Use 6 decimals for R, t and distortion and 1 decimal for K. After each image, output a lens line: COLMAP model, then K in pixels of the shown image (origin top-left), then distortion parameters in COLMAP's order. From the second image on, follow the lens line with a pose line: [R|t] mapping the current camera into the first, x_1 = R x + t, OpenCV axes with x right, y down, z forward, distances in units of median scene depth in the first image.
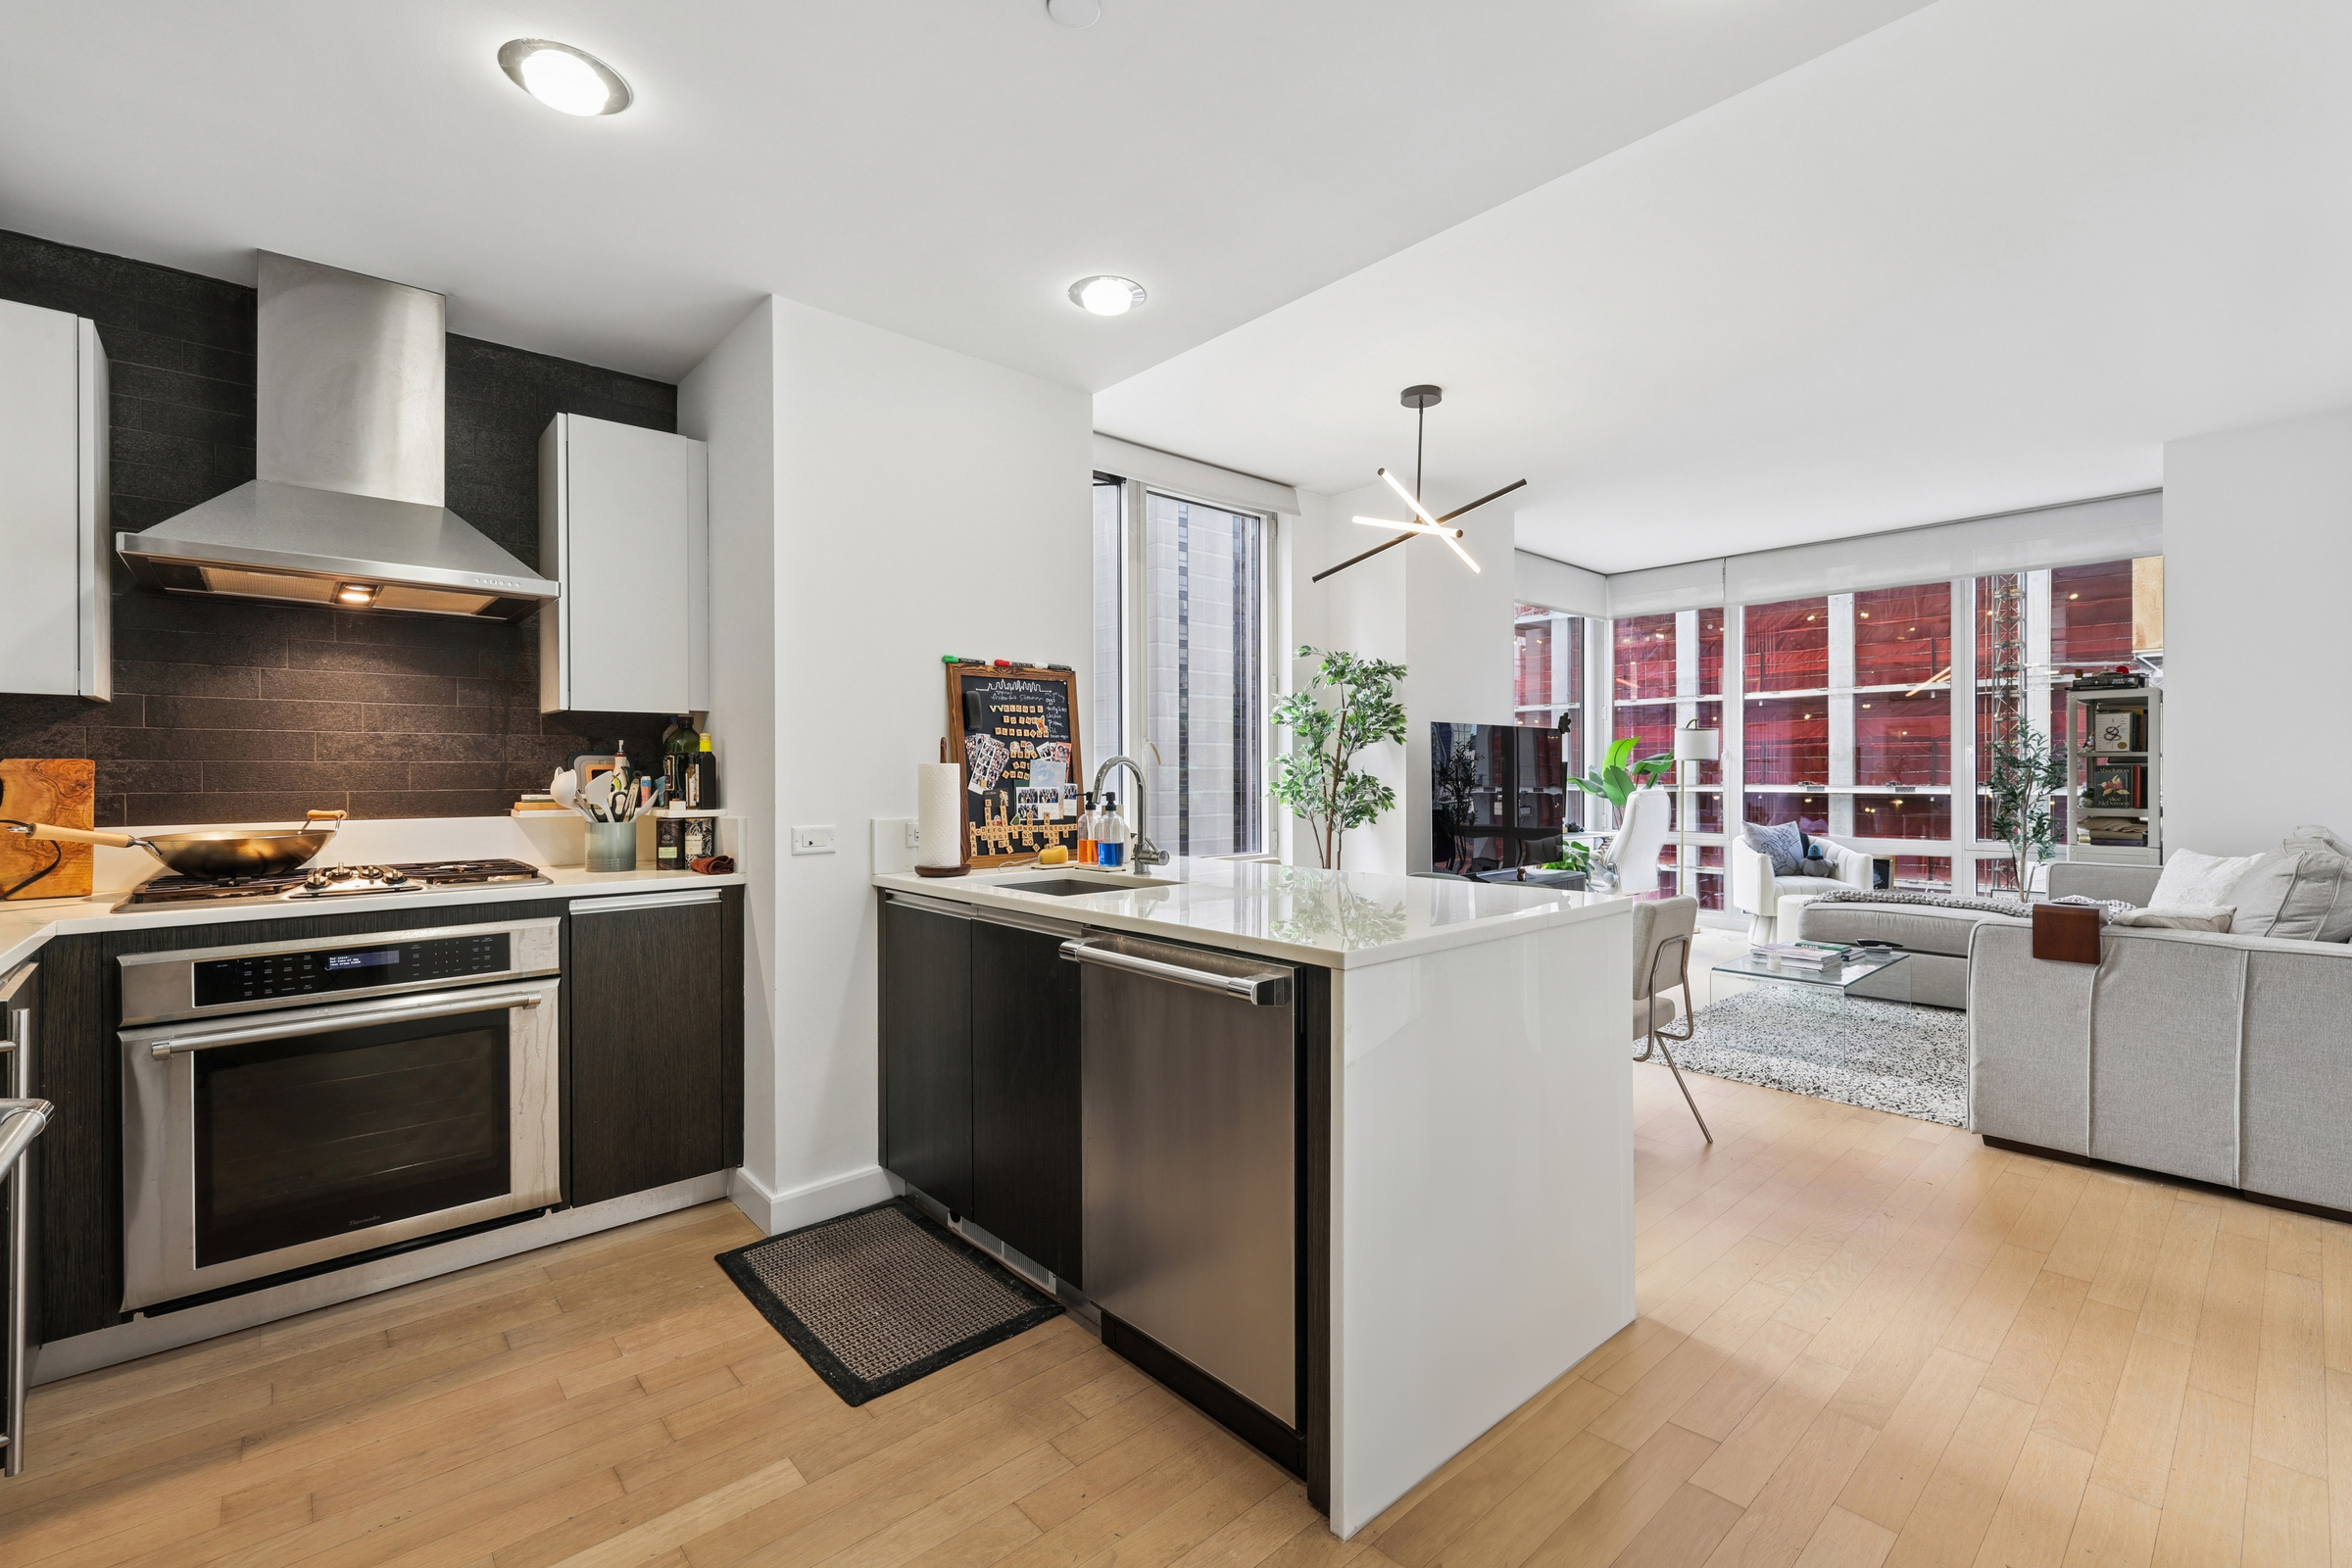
lens RADIAL K [[1008.7, 0, 1192.2], [0, 1008.7, 777.8], [0, 0, 1]] dist [-0.002061, -0.000052]
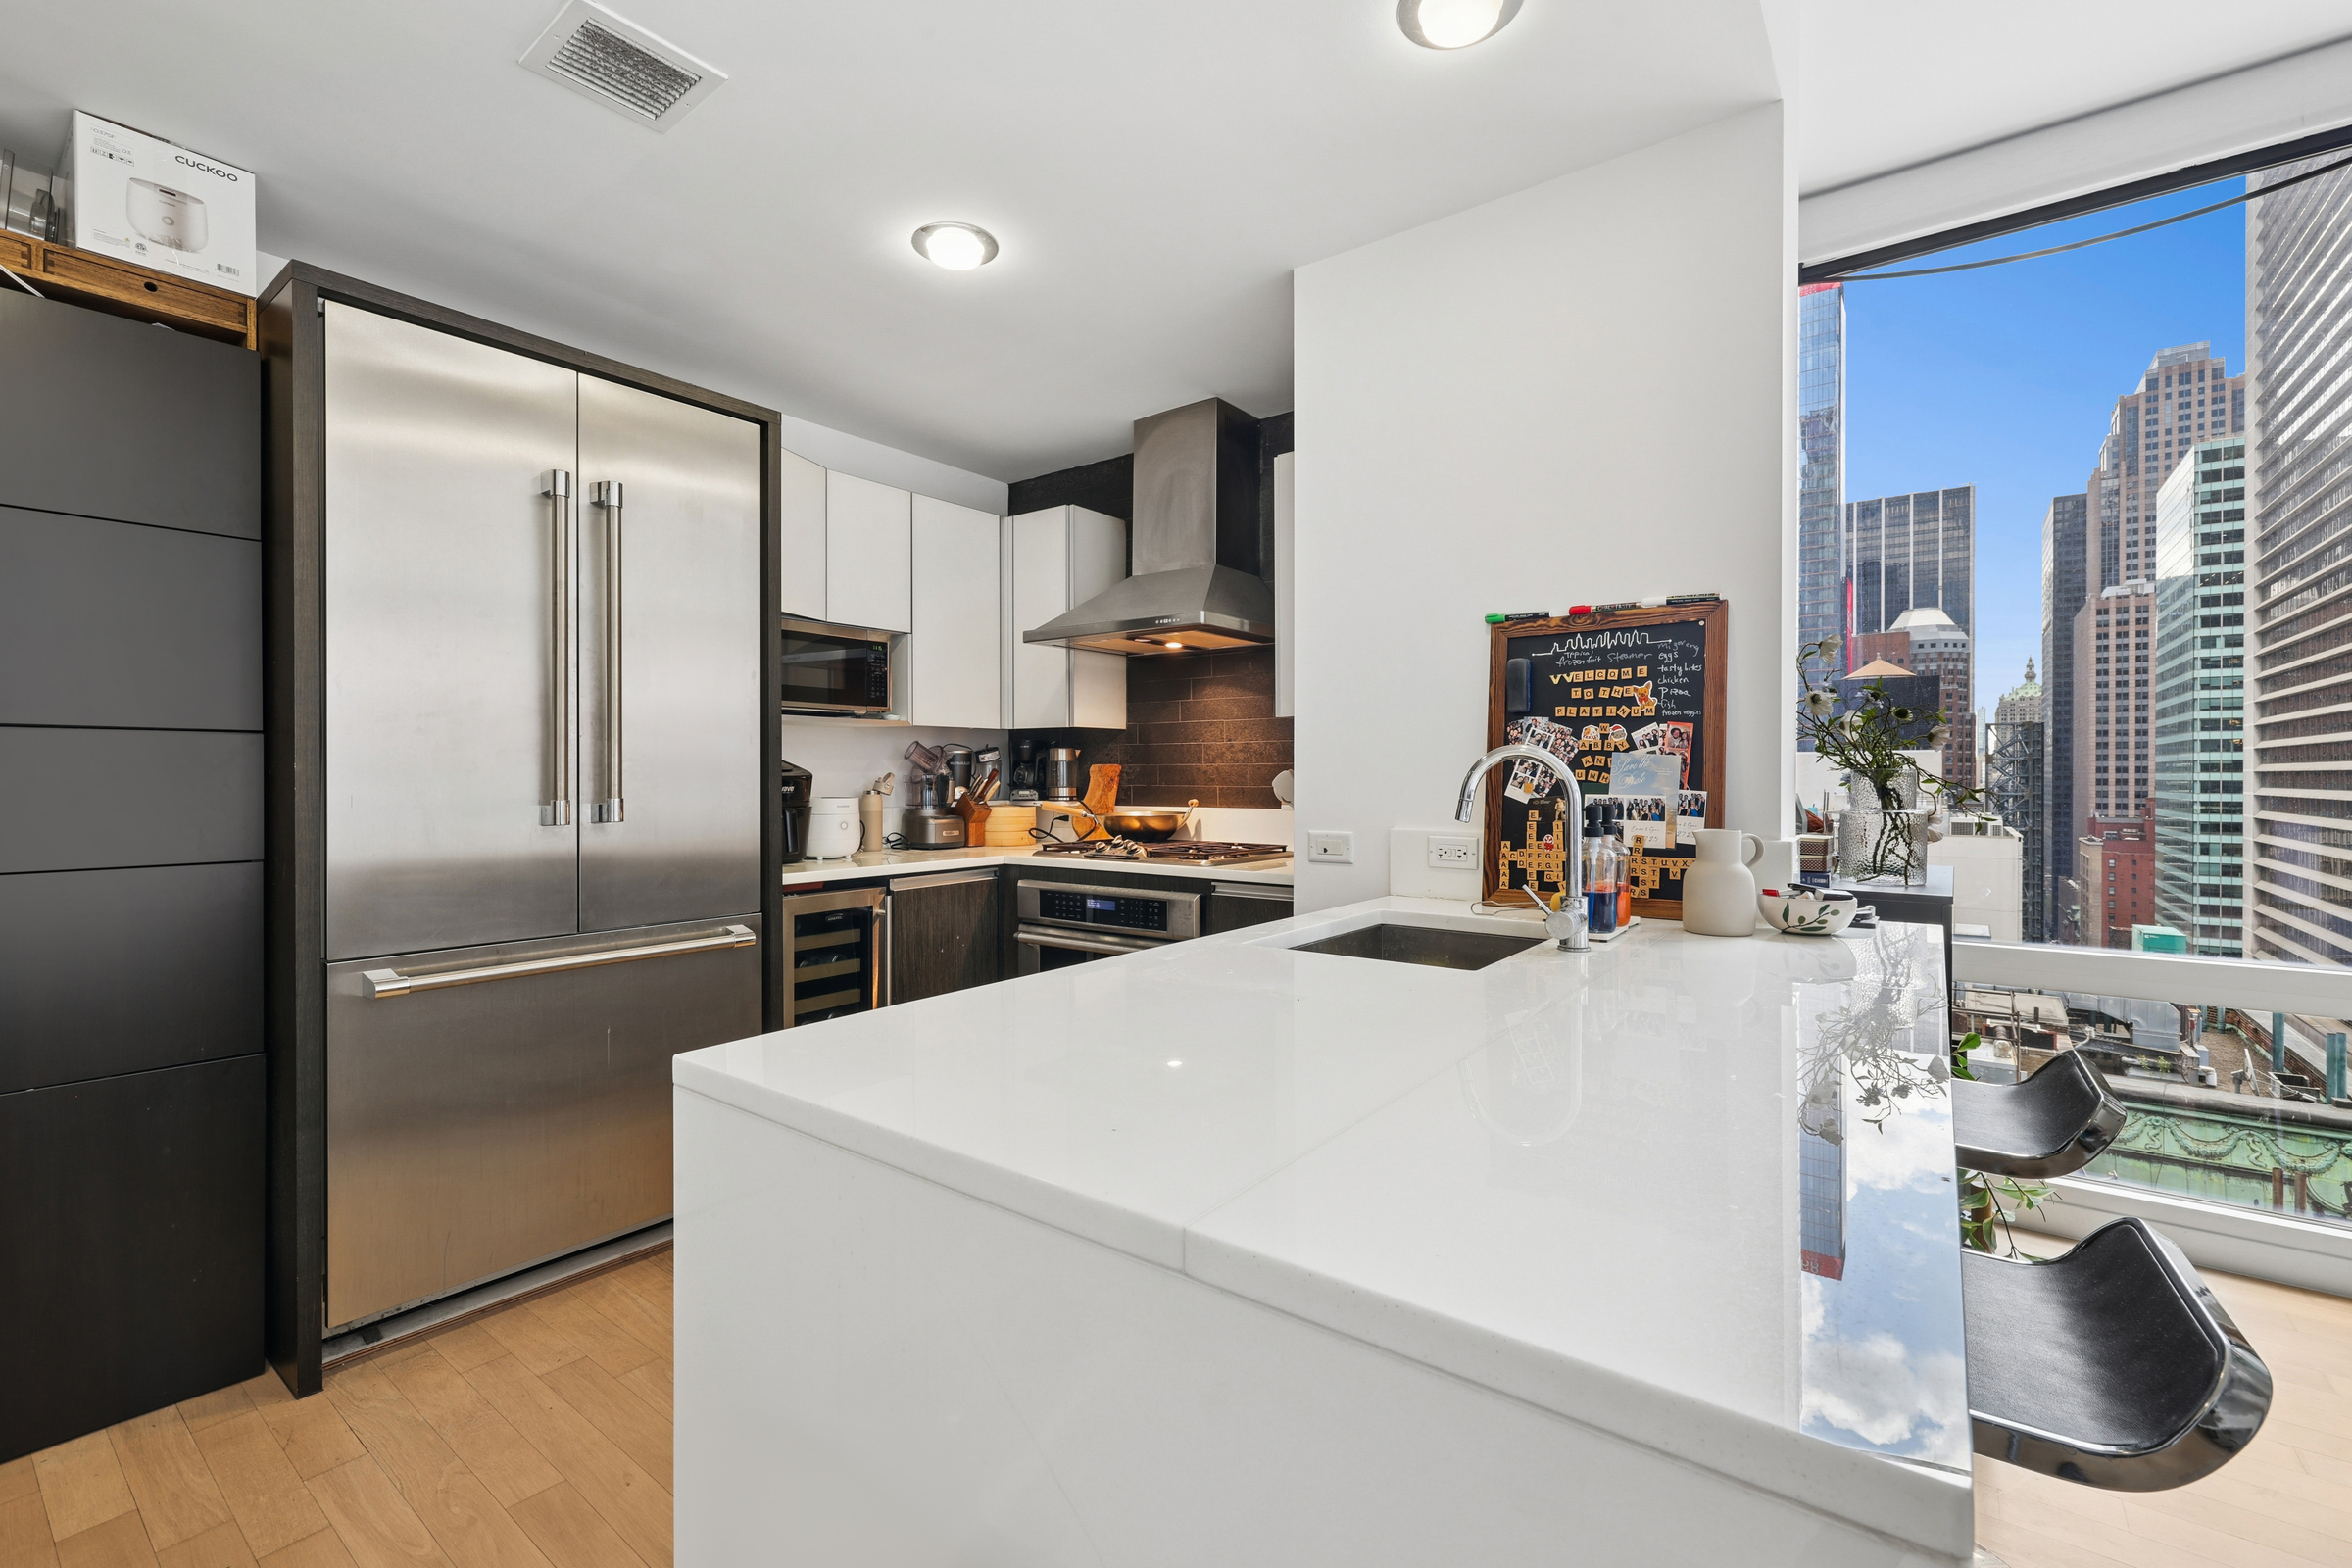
lens RADIAL K [[1008.7, 0, 1174.4], [0, 1008.7, 783.3], [0, 0, 1]] dist [-0.002061, -0.000052]
pose [[0.171857, 0.010714, -0.985064, 0.430317], [-0.004760, 0.999938, 0.010046, -0.003229], [0.985110, 0.002962, 0.171897, 0.617217]]
